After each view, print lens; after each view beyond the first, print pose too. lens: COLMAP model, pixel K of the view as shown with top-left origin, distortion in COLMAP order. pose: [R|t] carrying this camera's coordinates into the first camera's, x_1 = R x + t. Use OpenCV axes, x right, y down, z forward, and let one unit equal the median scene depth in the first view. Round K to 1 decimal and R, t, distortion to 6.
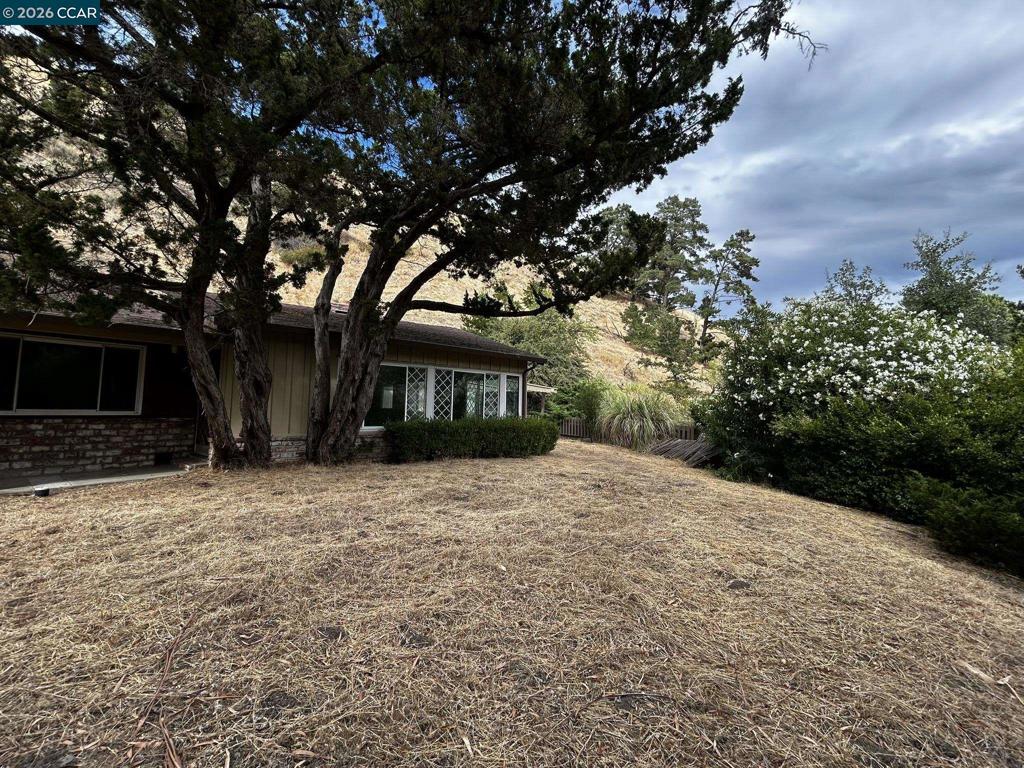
lens RADIAL K [[418.0, 0, 512.9], [0, 418.0, 381.3], [0, 0, 1]] dist [-0.002772, 0.001253]
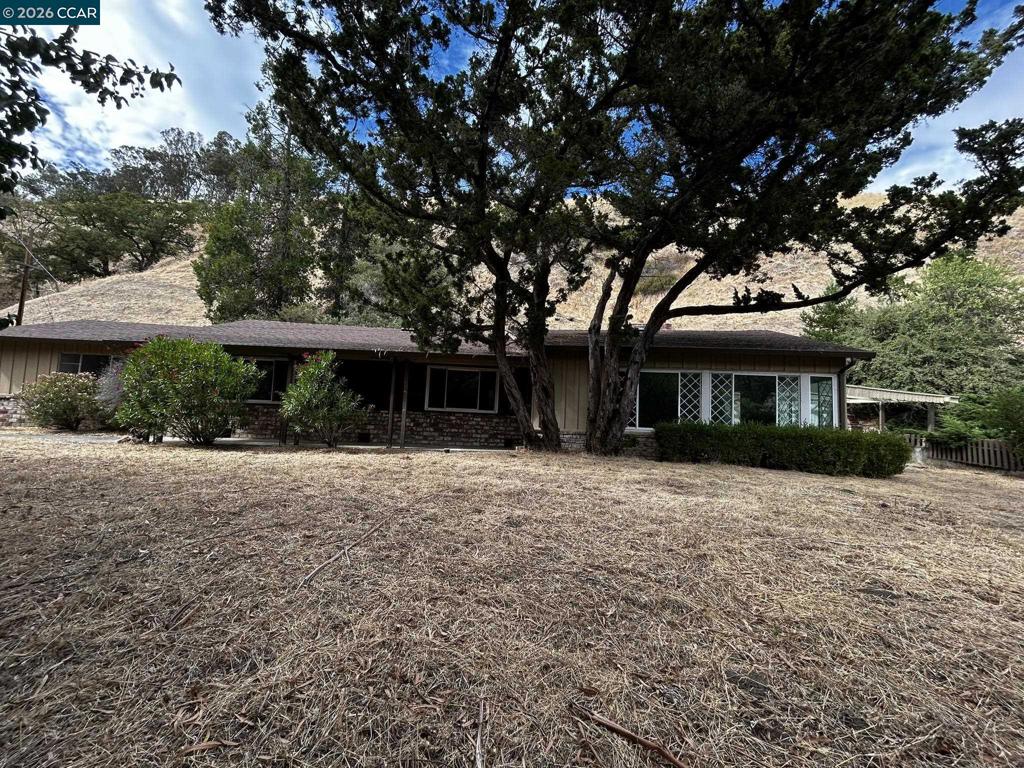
lens RADIAL K [[418.0, 0, 513.2], [0, 418.0, 385.2], [0, 0, 1]] dist [-0.002772, 0.001253]
pose [[0.676452, -0.049050, -0.734852, 0.260508], [0.016997, 0.998554, -0.051005, 0.047809], [0.736291, 0.022012, 0.676307, -0.016725]]
